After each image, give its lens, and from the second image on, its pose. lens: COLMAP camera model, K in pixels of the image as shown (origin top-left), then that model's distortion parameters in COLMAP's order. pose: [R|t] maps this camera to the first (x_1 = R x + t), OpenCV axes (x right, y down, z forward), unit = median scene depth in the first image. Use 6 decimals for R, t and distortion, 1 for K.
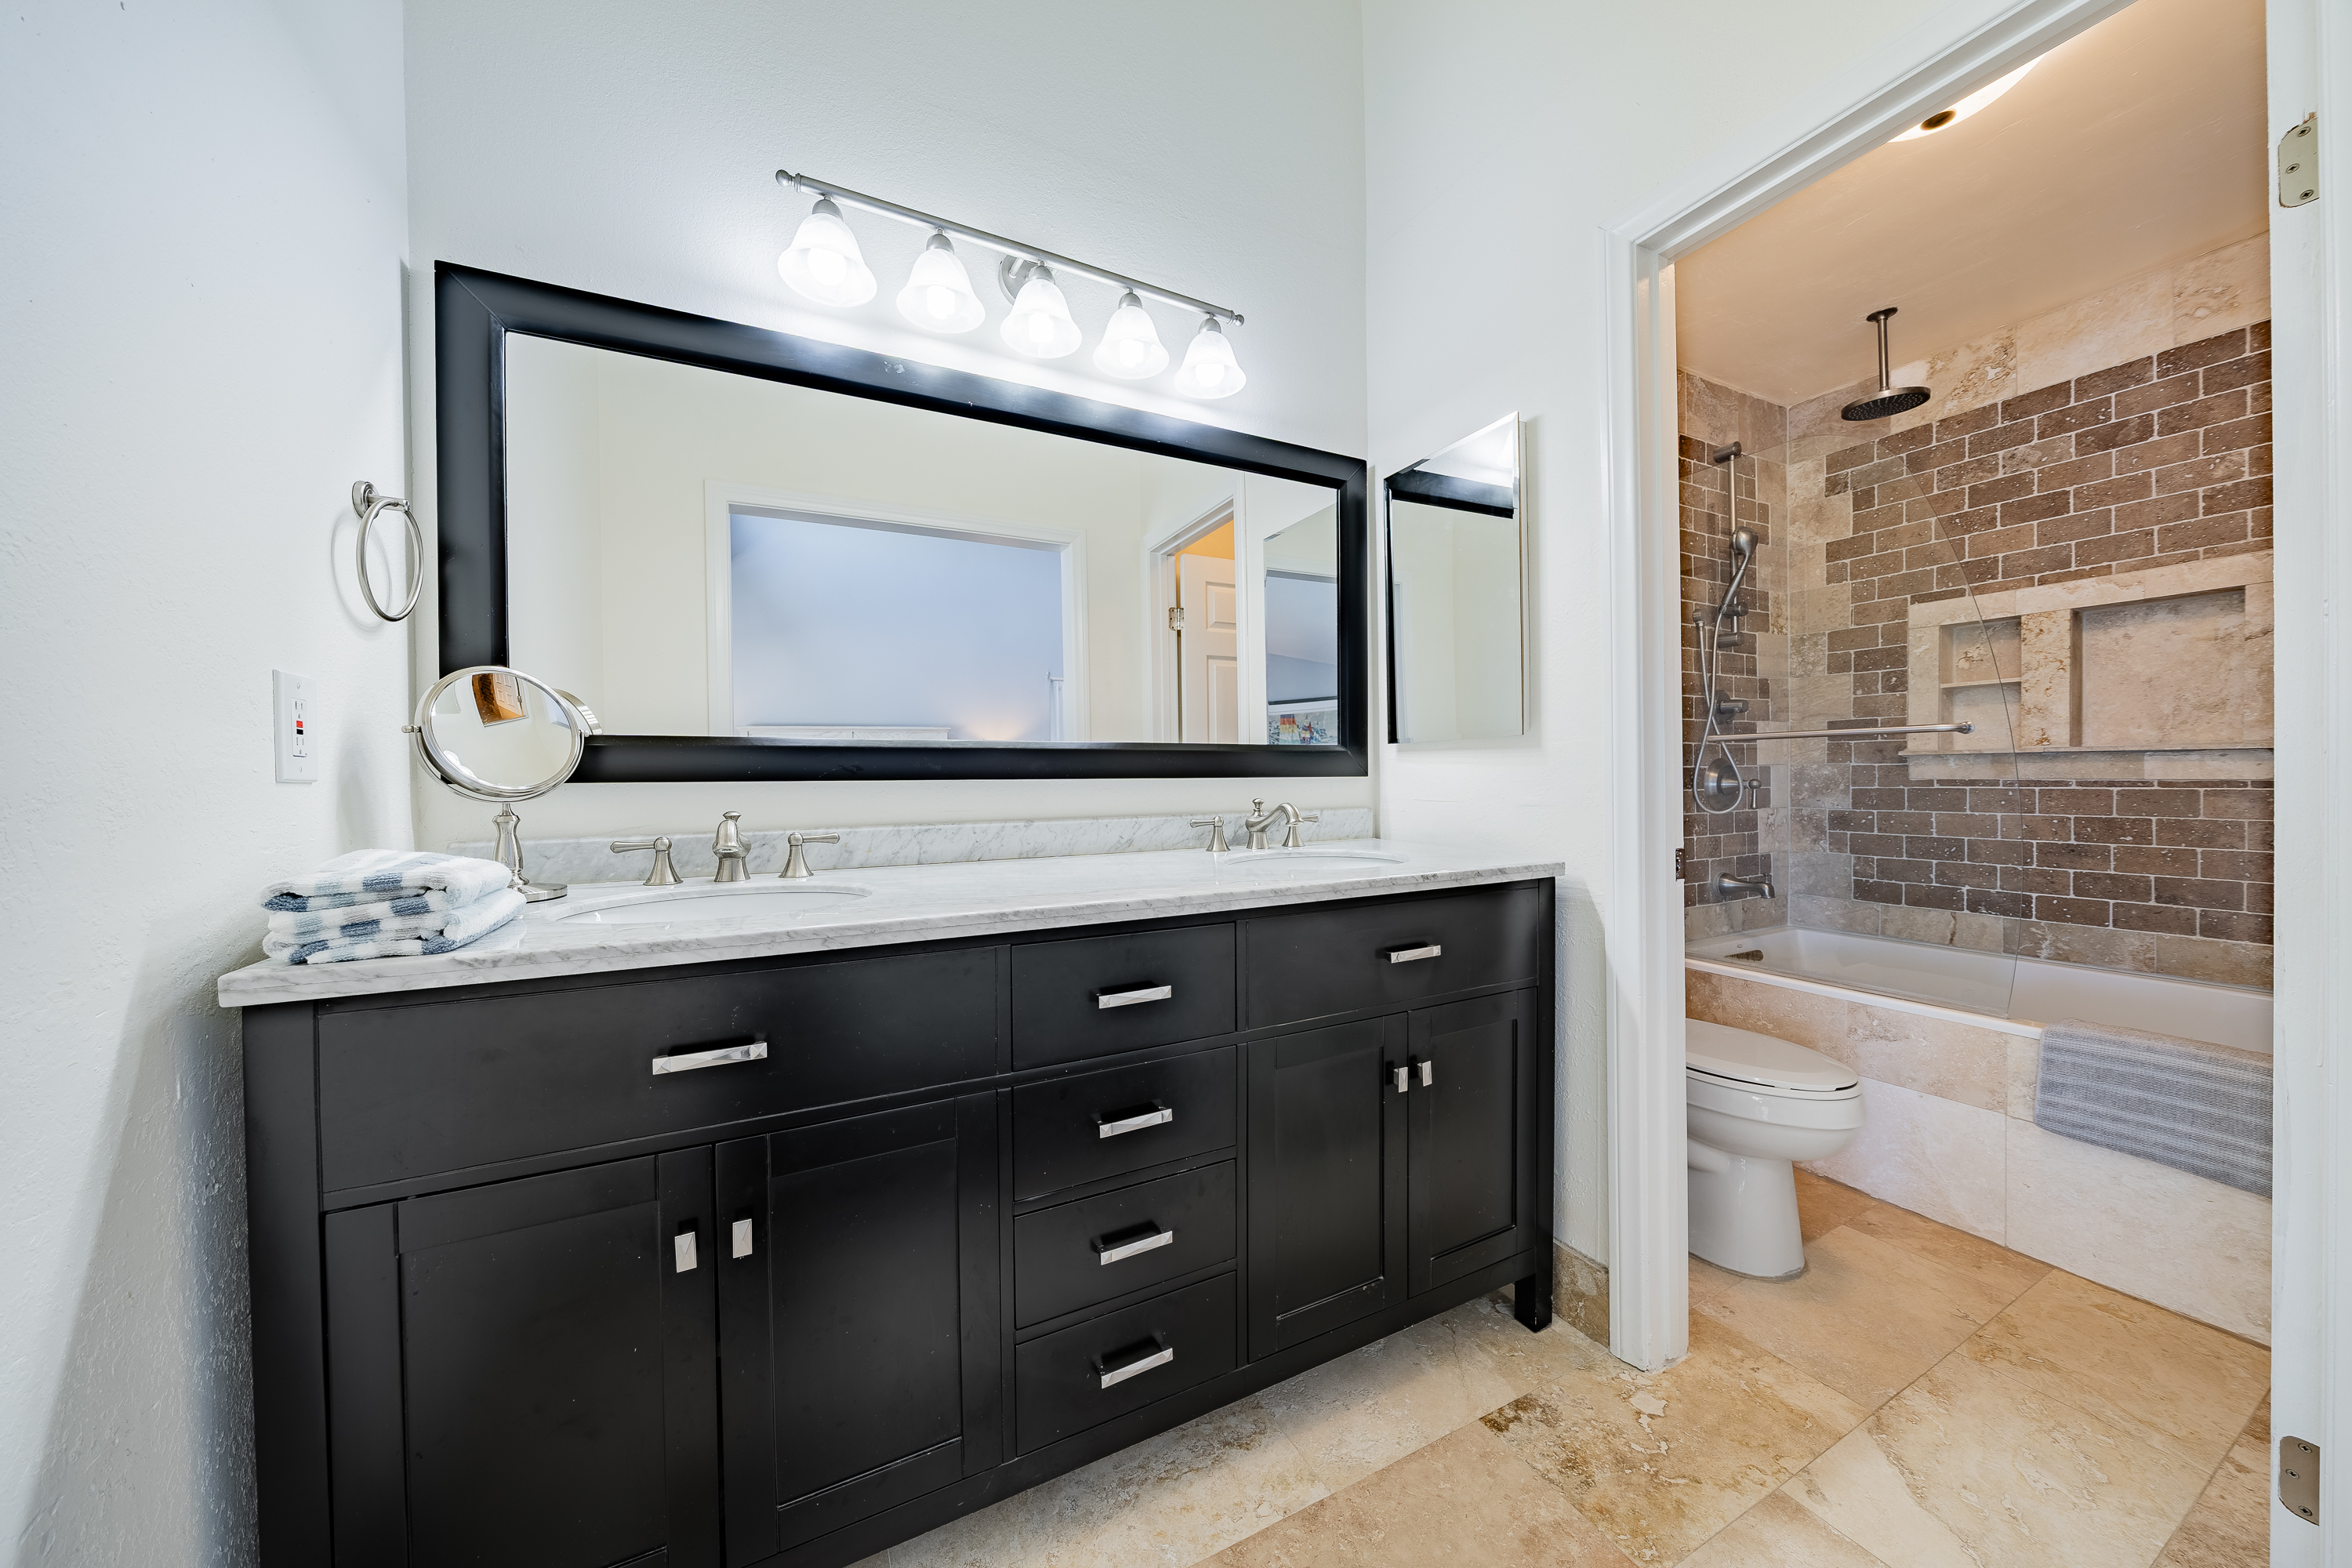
lens RADIAL K [[790.8, 0, 1178.8], [0, 790.8, 789.0], [0, 0, 1]] dist [-0.002086, -0.000050]
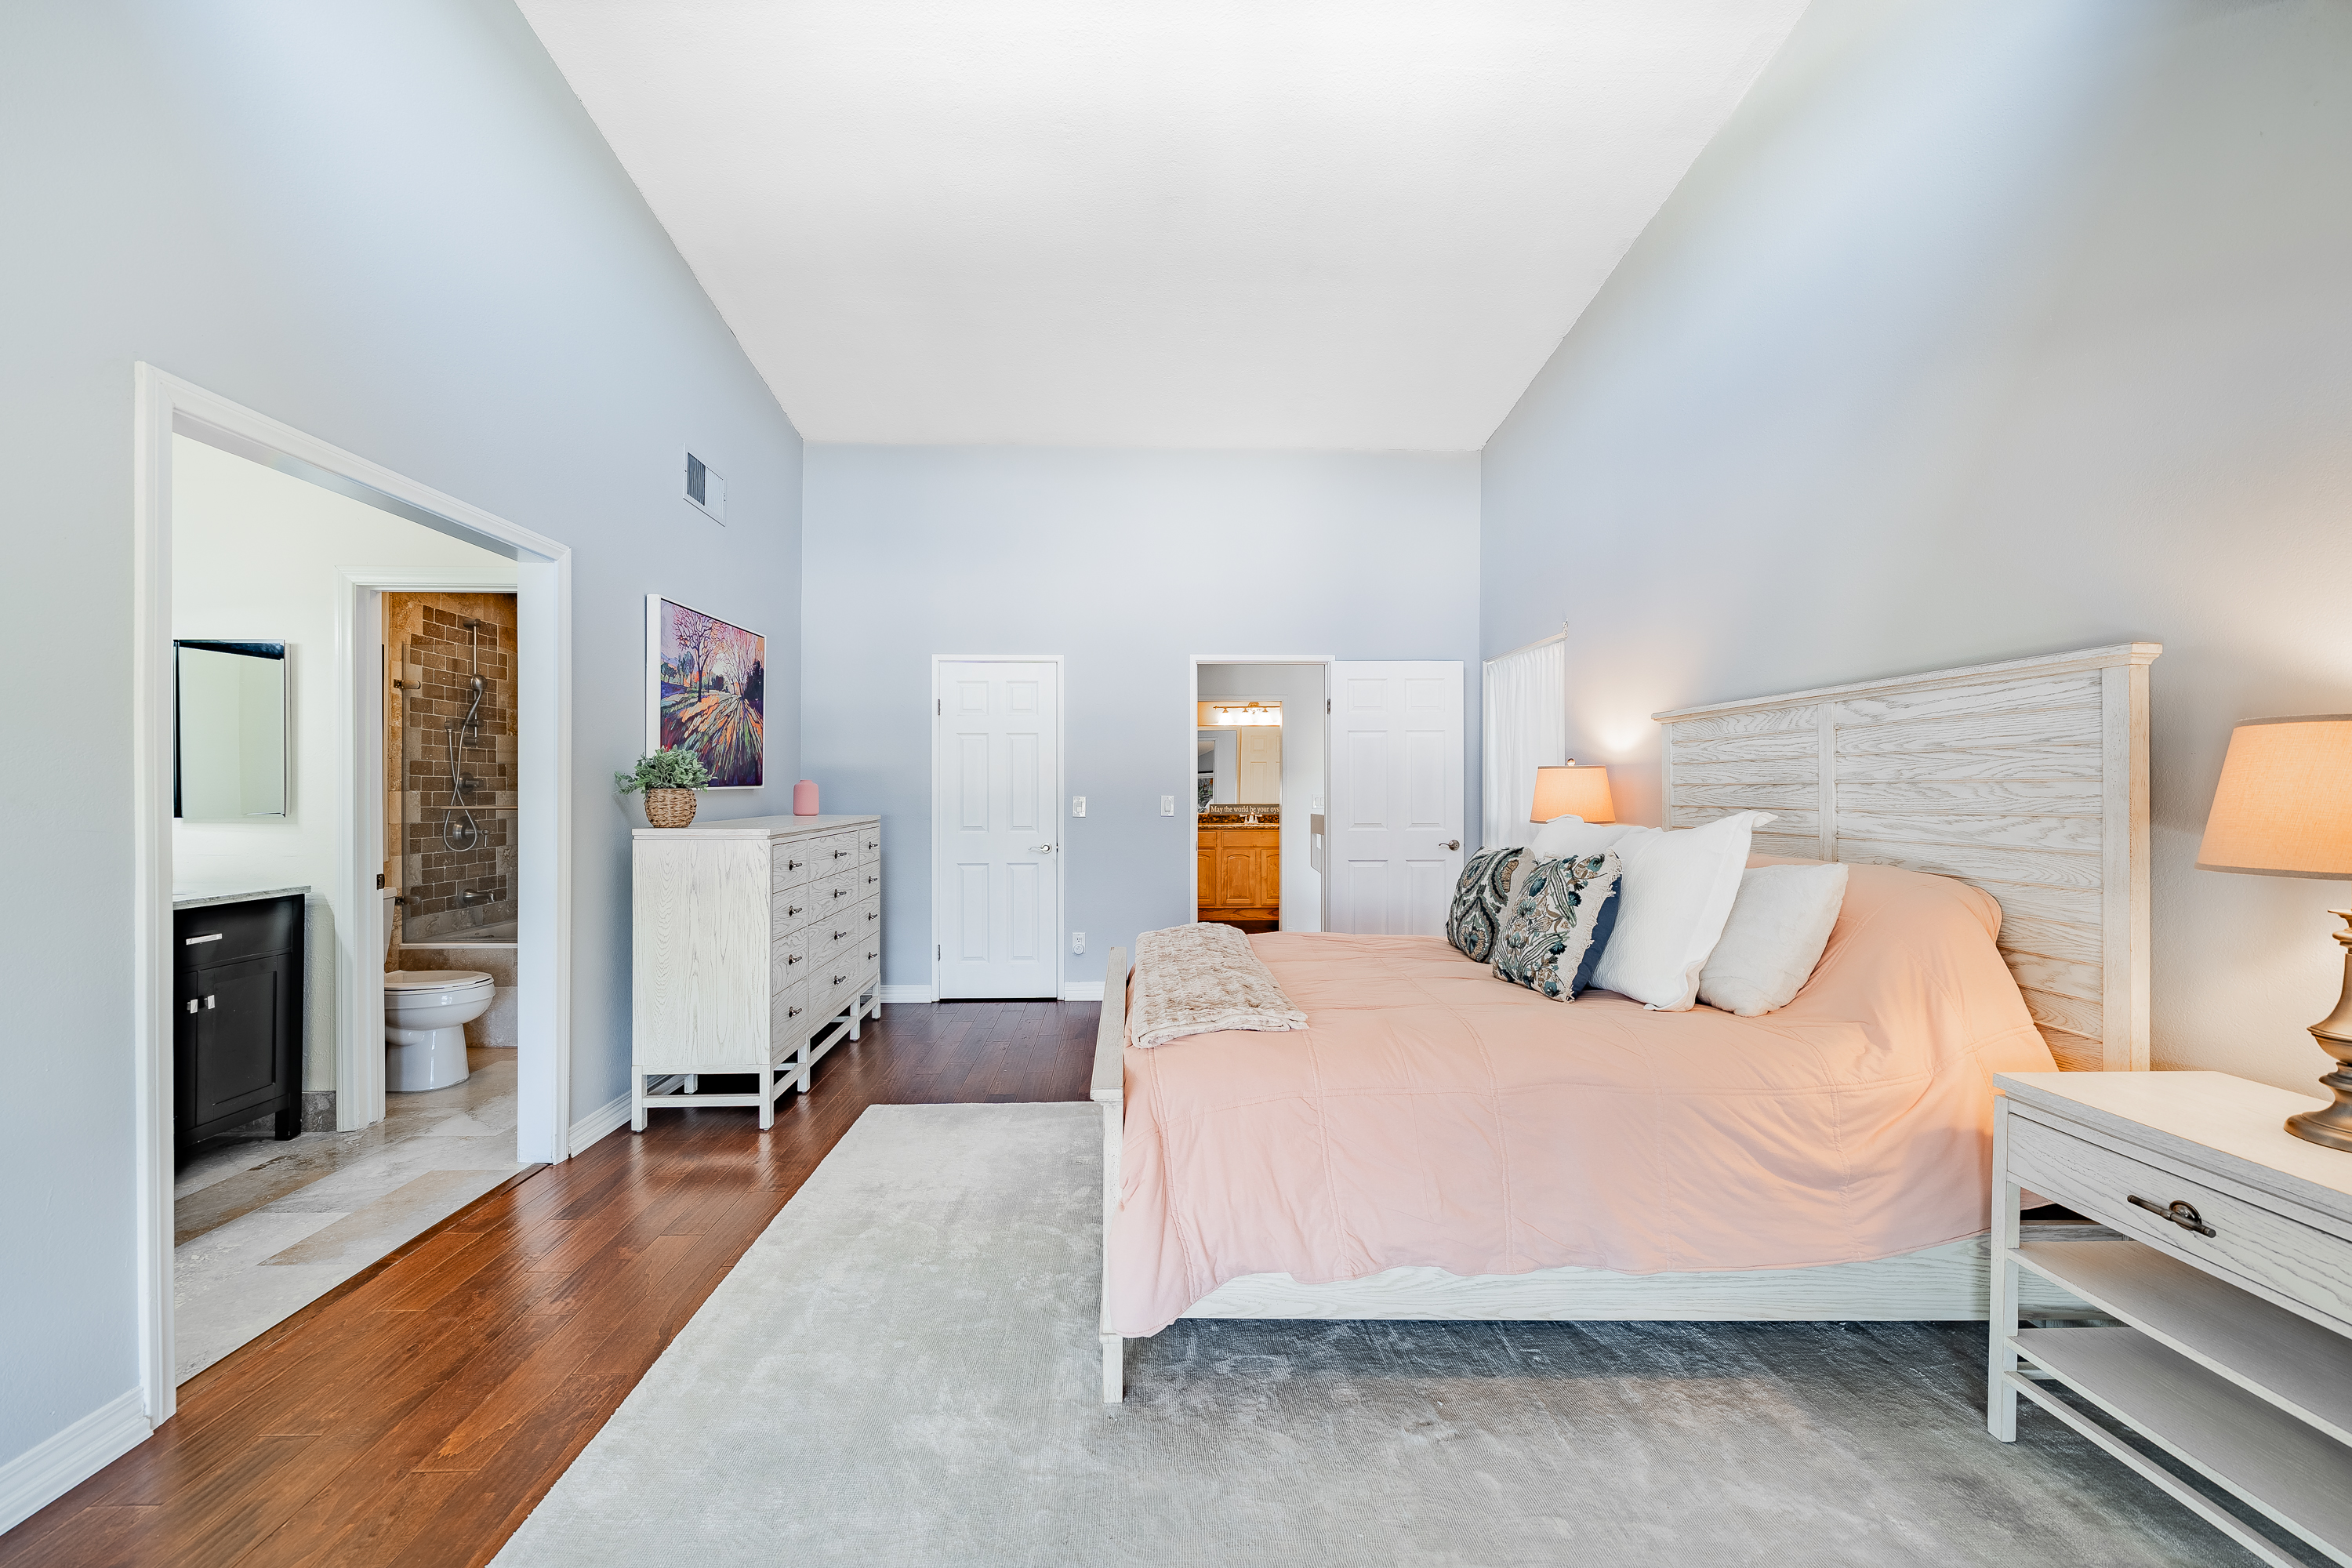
lens RADIAL K [[898.3, 0, 1174.9], [0, 898.3, 794.3], [0, 0, 1]] dist [-0.003387, -0.000187]
pose [[0.413705, 0.013439, 0.910312, -0.599164], [0.000519, 0.999887, -0.014997, -0.091889], [-0.910411, 0.006677, 0.413652, -1.734849]]
